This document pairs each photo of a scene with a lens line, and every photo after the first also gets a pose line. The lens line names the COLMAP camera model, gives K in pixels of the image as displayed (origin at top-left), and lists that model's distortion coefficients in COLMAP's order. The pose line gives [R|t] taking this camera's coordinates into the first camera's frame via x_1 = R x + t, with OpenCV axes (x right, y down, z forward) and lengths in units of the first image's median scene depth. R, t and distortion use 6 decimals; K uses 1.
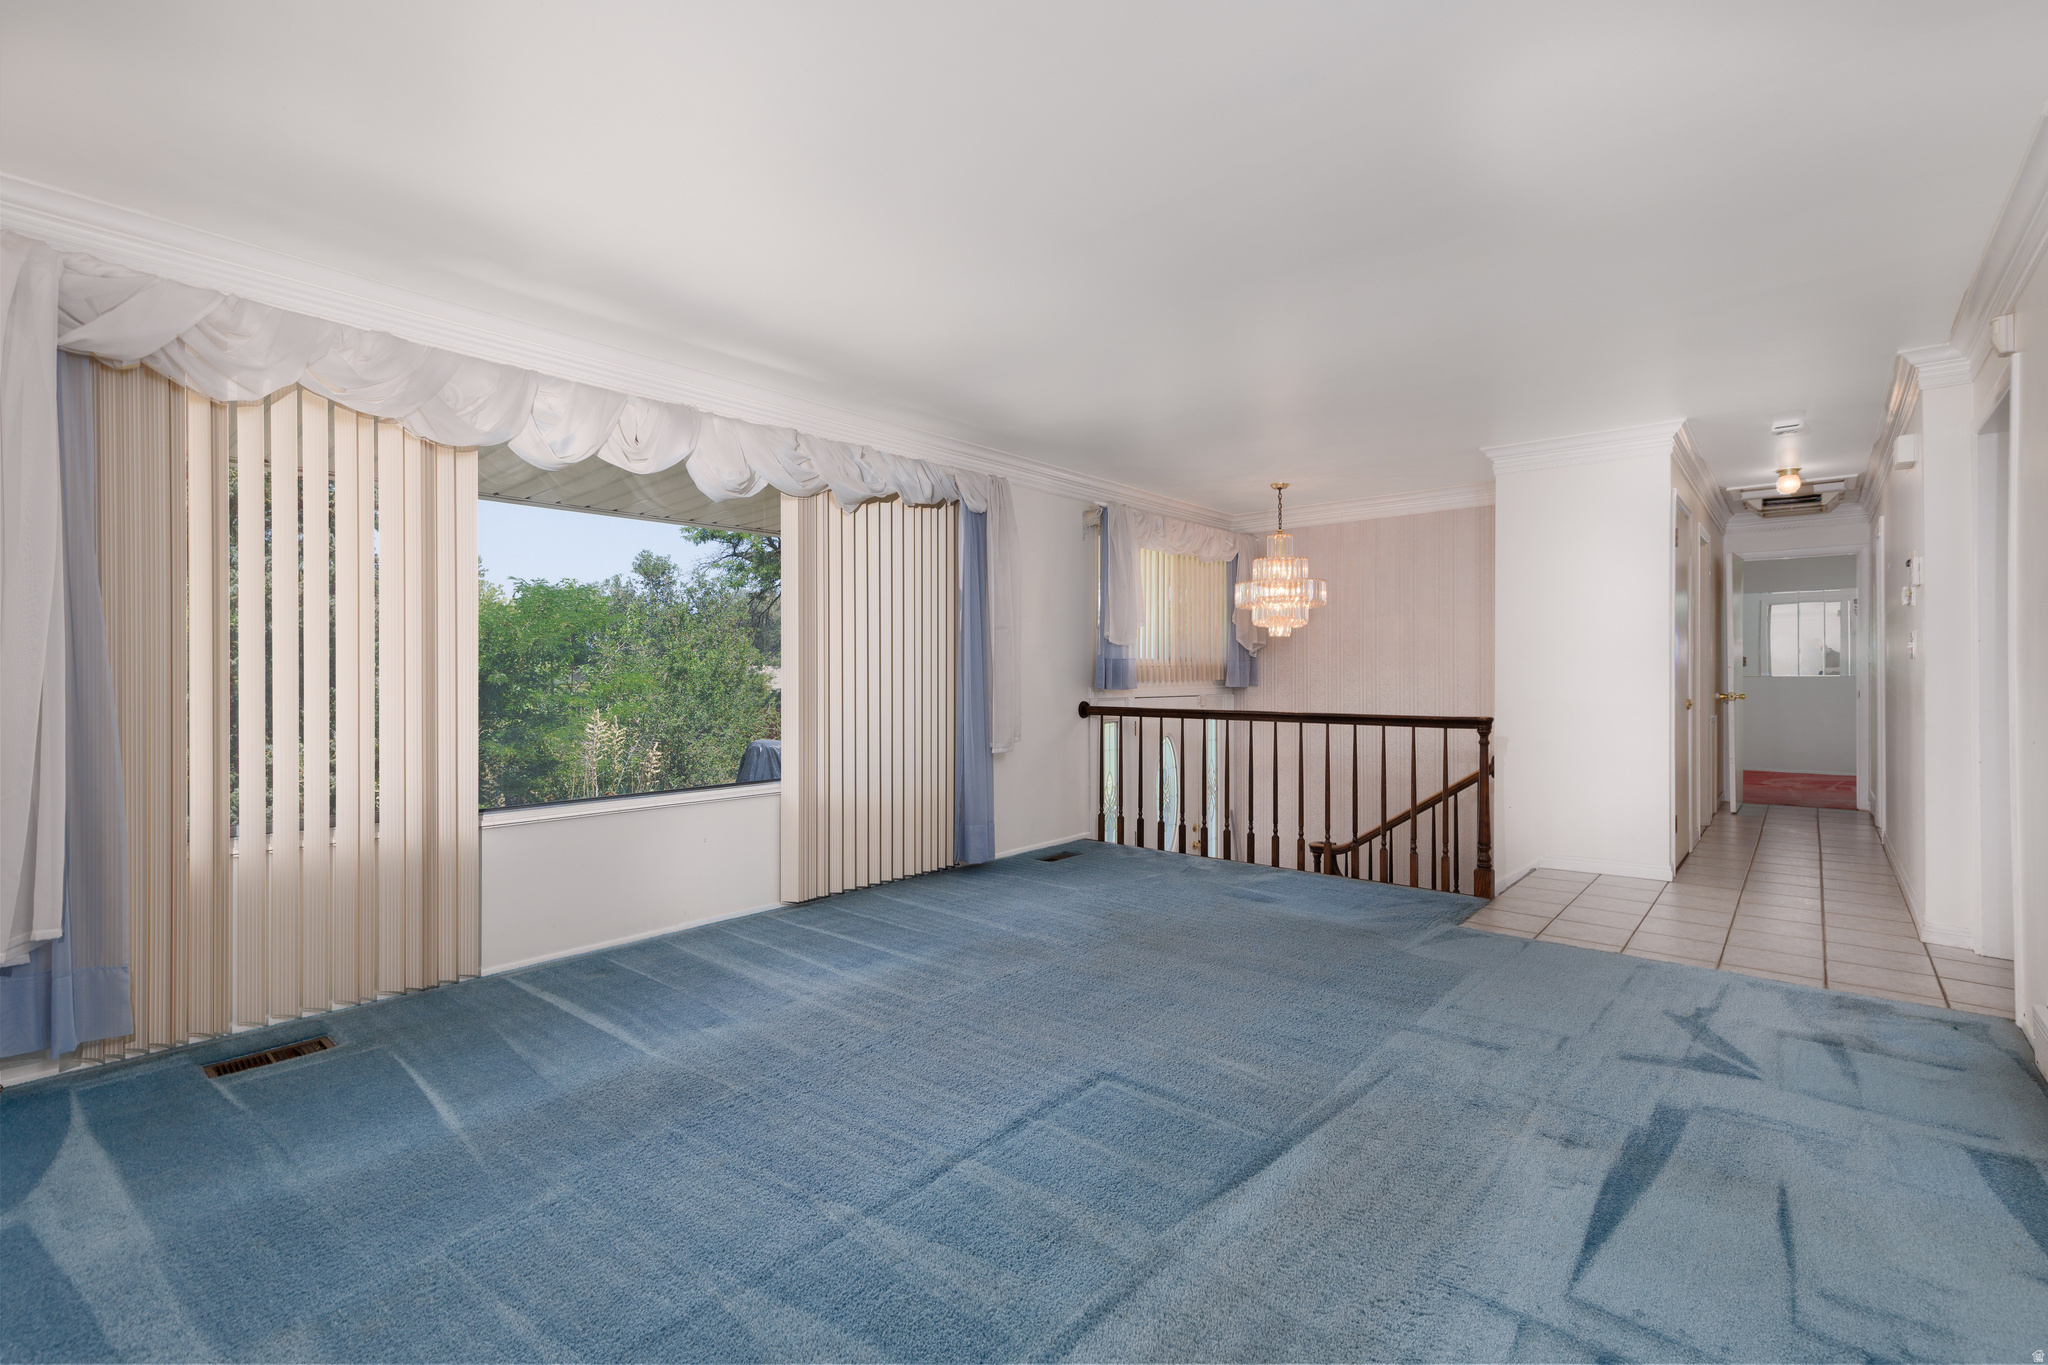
lens RADIAL K [[911.2, 0, 1033.3], [0, 911.2, 680.7], [0, 0, 1]] dist [0.005708, 0.000495]
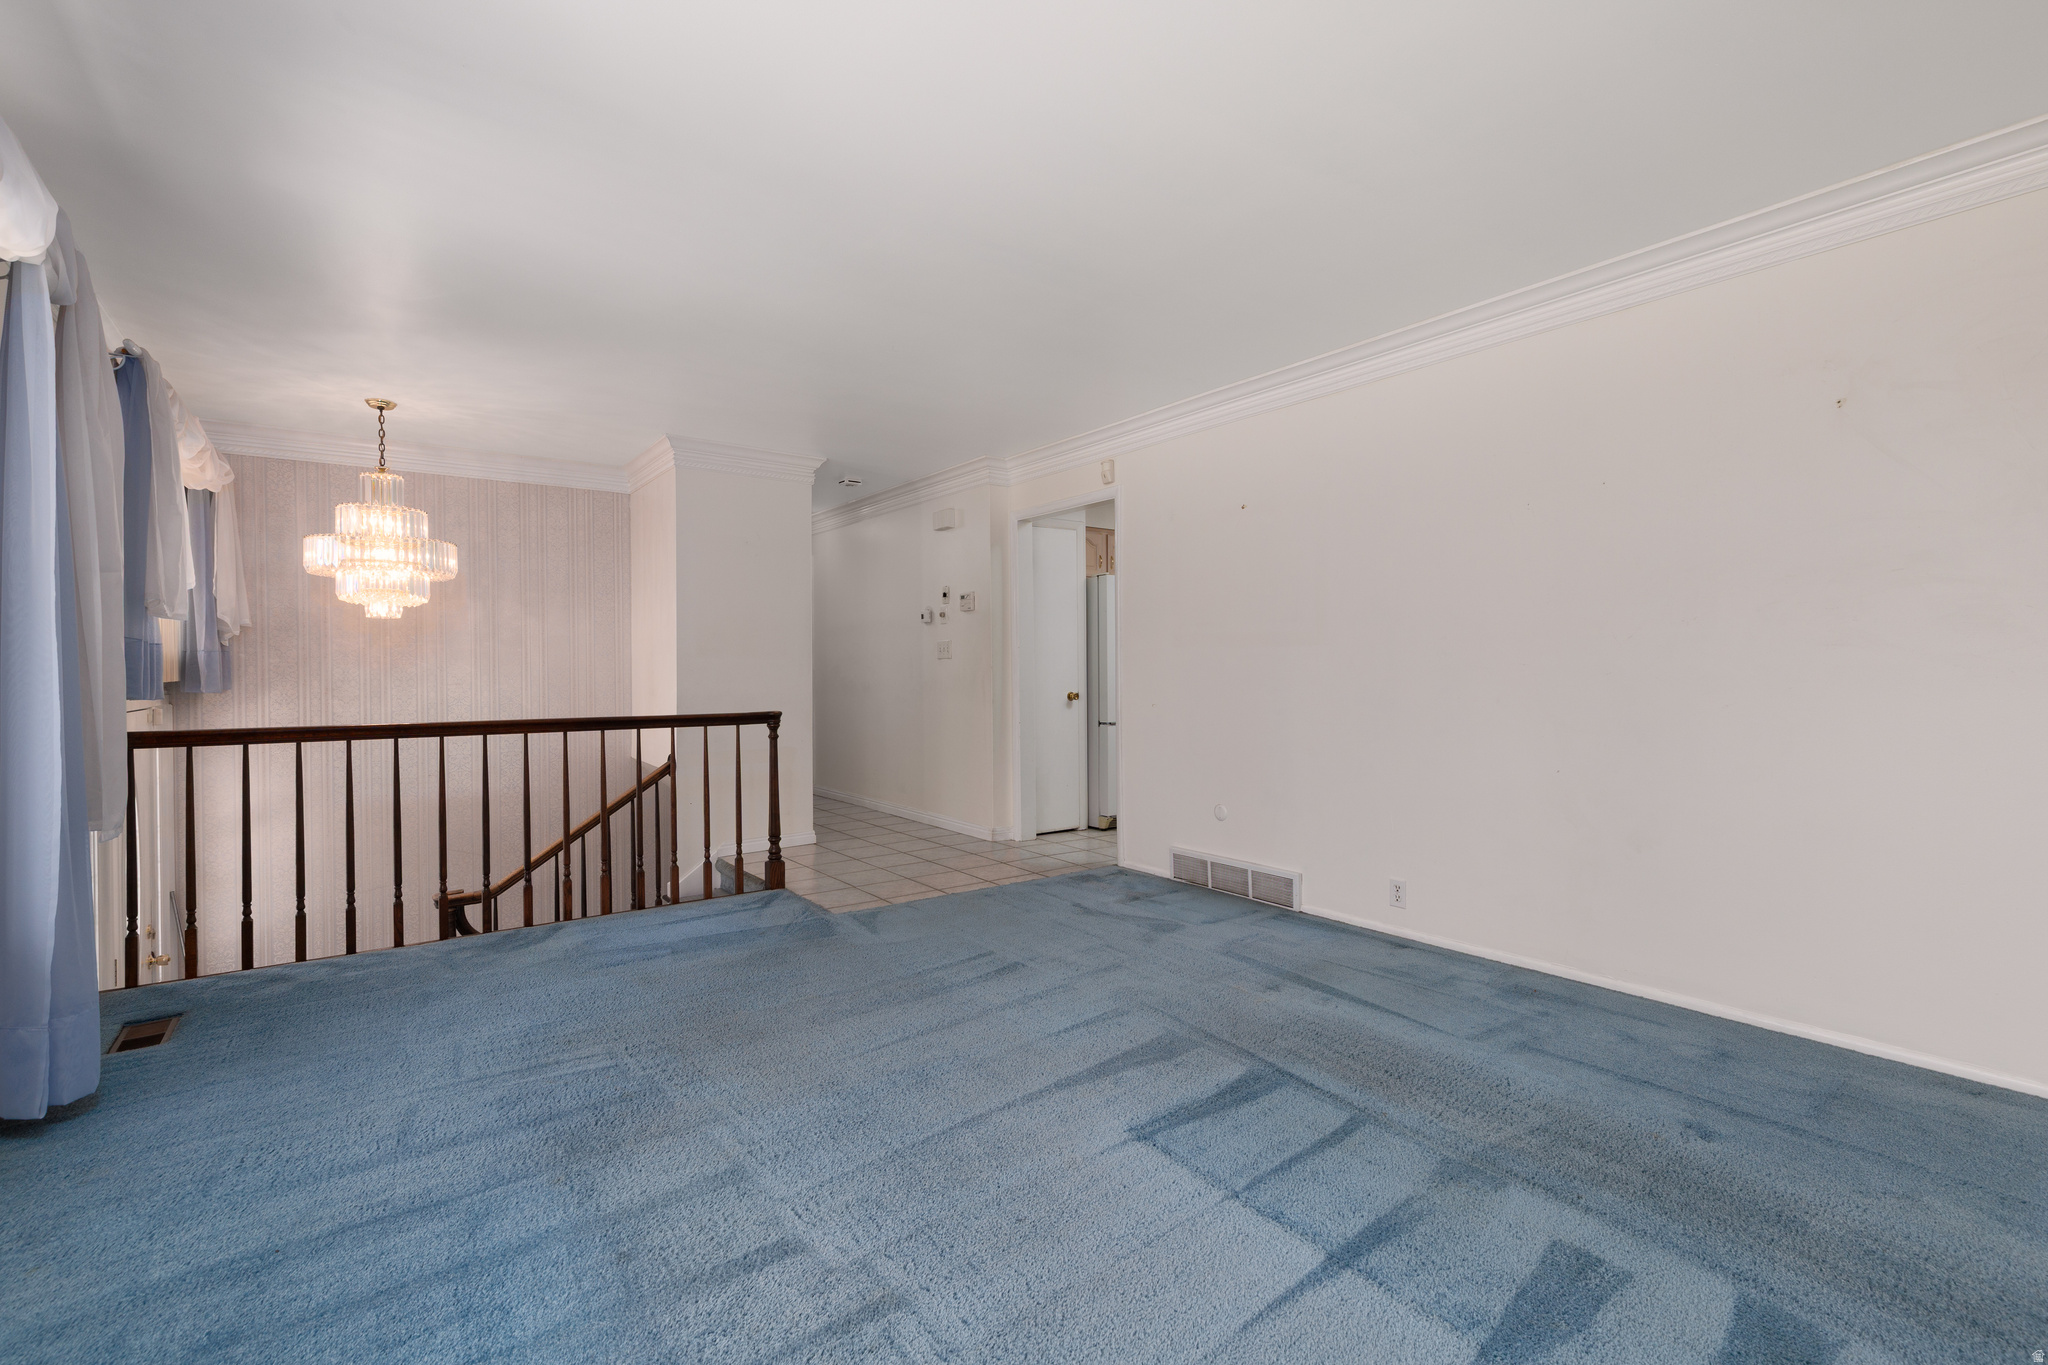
lens RADIAL K [[911.2, 0, 1025.5], [0, 911.2, 668.3], [0, 0, 1]] dist [0.005708, 0.000495]
pose [[0.234985, 0.003512, 0.971993, -0.345905], [0.014870, 0.999863, -0.007208, 0.003799], [-0.971885, 0.016147, 0.234900, 0.401359]]
